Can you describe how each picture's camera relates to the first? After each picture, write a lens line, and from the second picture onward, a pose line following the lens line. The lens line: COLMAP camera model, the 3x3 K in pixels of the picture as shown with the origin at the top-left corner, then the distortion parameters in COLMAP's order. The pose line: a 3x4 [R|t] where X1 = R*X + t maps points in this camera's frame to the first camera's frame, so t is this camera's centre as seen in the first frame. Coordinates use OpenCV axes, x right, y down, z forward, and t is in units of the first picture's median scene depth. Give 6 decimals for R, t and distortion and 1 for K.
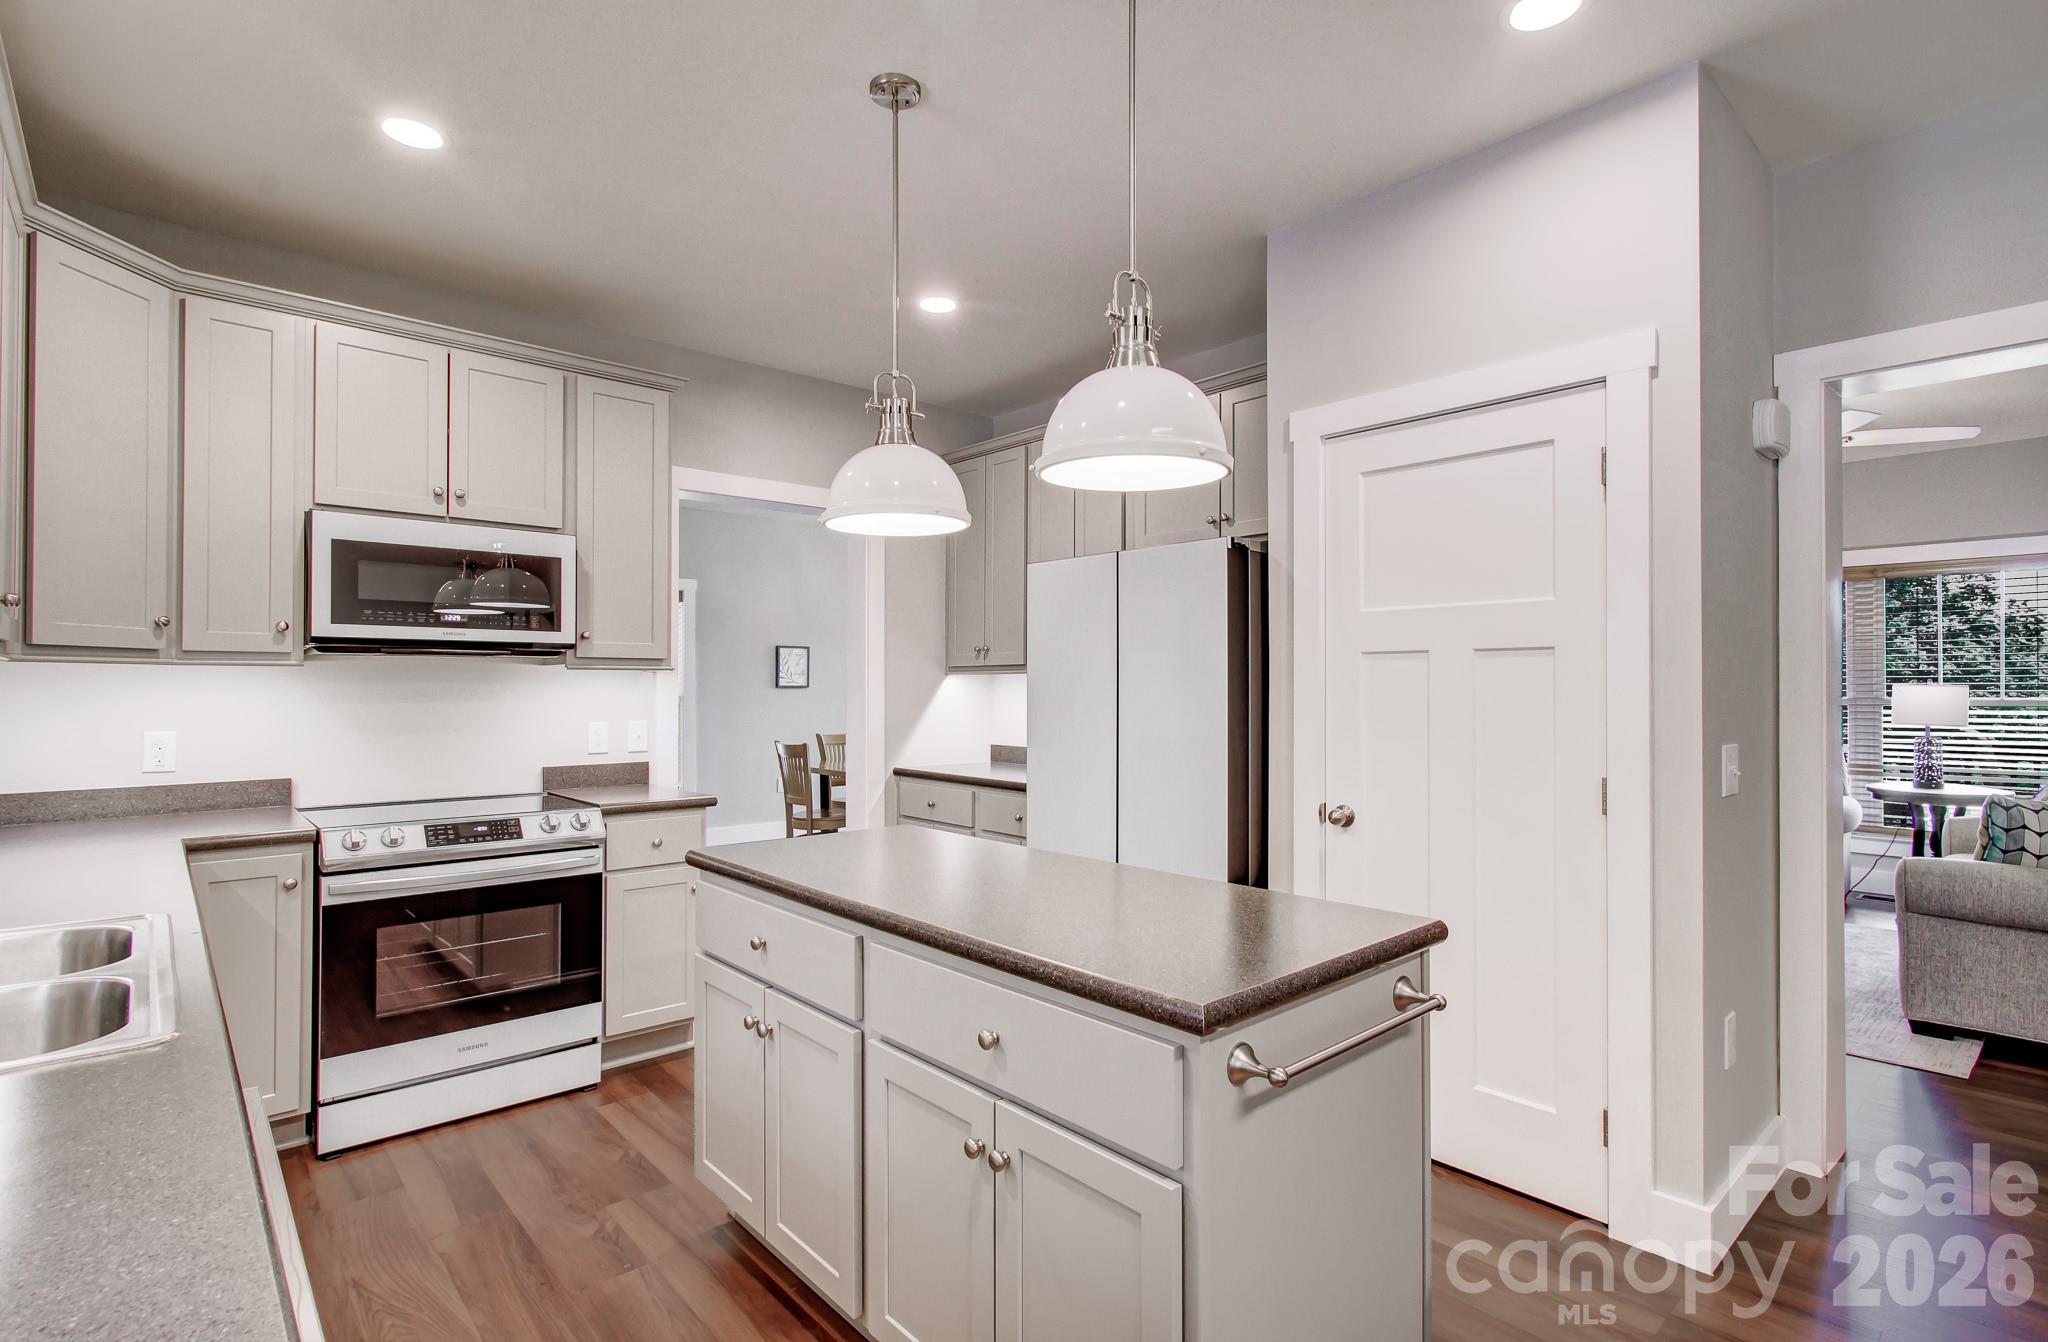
lens RADIAL K [[986.8, 0, 1021.0], [0, 986.8, 673.0], [0, 0, 1]] dist [-0.002086, 0.000805]
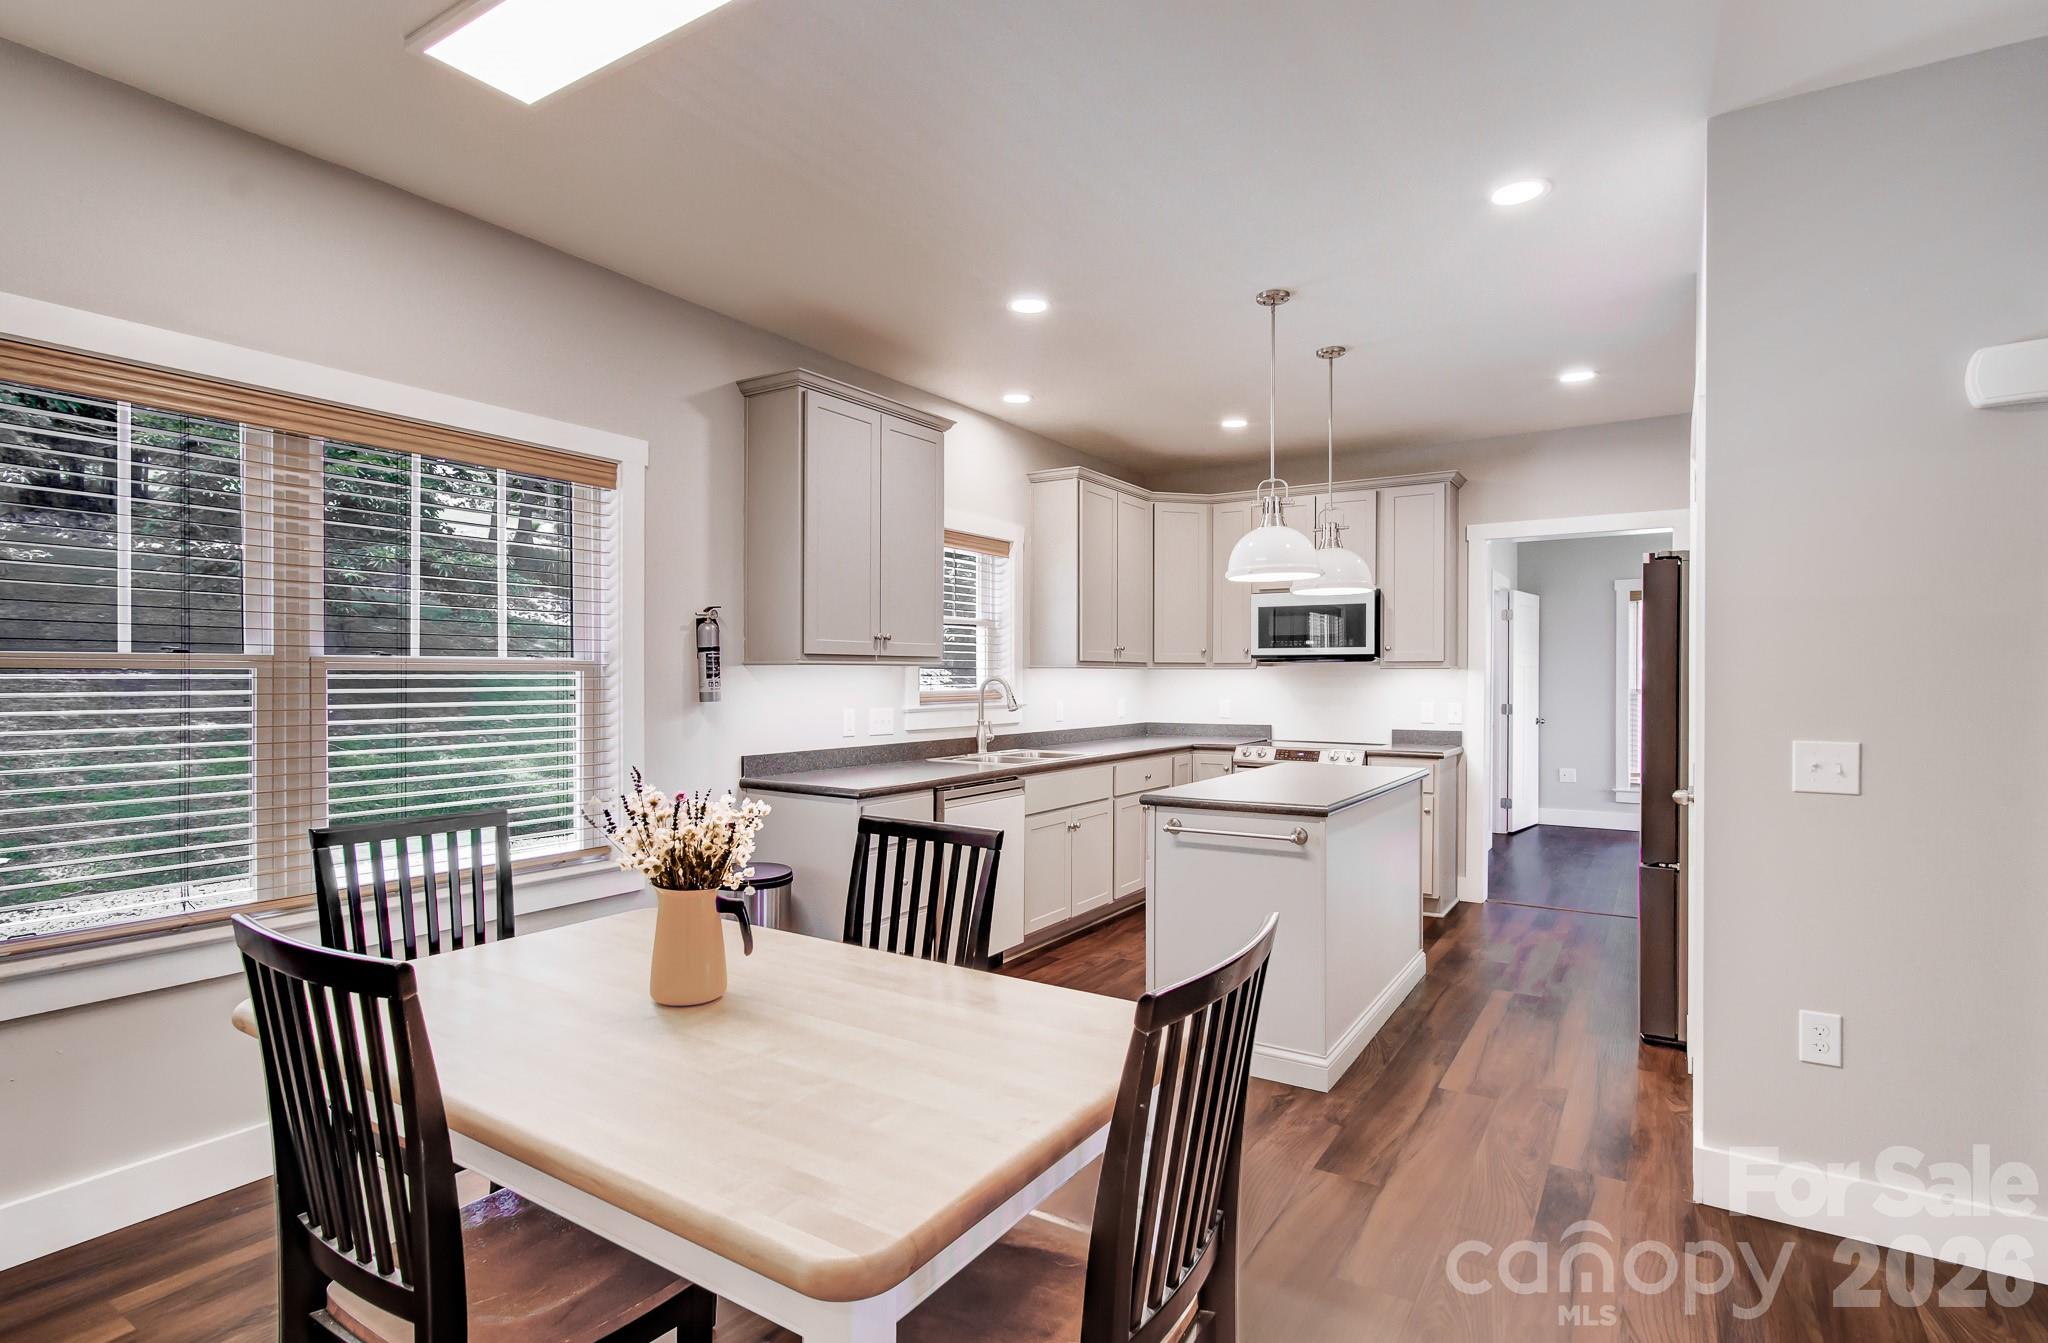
lens RADIAL K [[1005.7, 0, 1024.1], [0, 1005.7, 677.1], [0, 0, 1]] dist [-0.002040, 0.000264]
pose [[0.277873, 0.000157, -0.960618, 1.142122], [0.011640, 0.999926, 0.003531, -0.003432], [0.960547, -0.012163, 0.277851, -0.046679]]
